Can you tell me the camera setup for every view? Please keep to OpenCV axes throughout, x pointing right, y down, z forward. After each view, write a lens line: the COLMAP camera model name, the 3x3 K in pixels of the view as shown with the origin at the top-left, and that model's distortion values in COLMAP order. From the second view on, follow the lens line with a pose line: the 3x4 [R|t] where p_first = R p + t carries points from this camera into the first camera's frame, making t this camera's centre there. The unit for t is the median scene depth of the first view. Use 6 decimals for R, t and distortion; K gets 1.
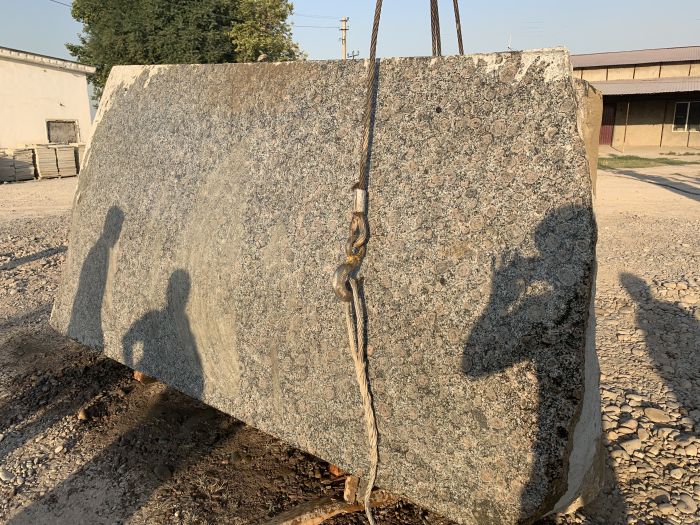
lens RADIAL K [[545.2, 0, 365.1], [0, 545.2, 258.1], [0, 0, 1]] dist [0.052943, -0.061486]
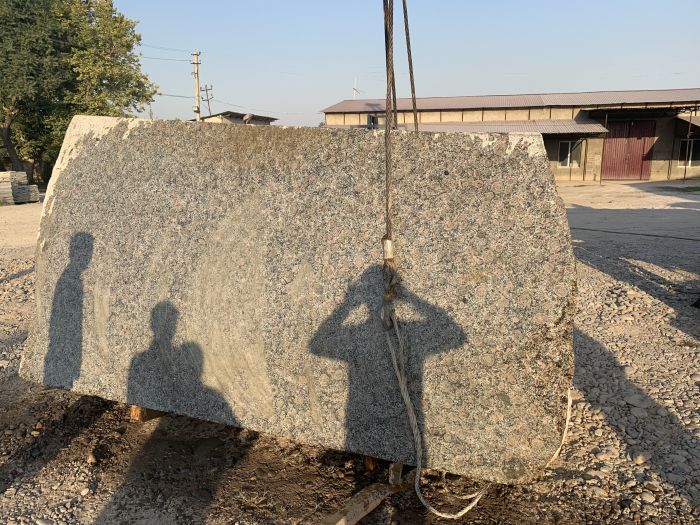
lens RADIAL K [[545.2, 0, 365.1], [0, 545.2, 258.1], [0, 0, 1]] dist [0.052943, -0.061486]
pose [[0.958002, -0.043077, 0.283508, -0.379528], [0.058096, 0.997306, -0.044777, -0.012607], [-0.280816, 0.059367, 0.957924, -0.178809]]
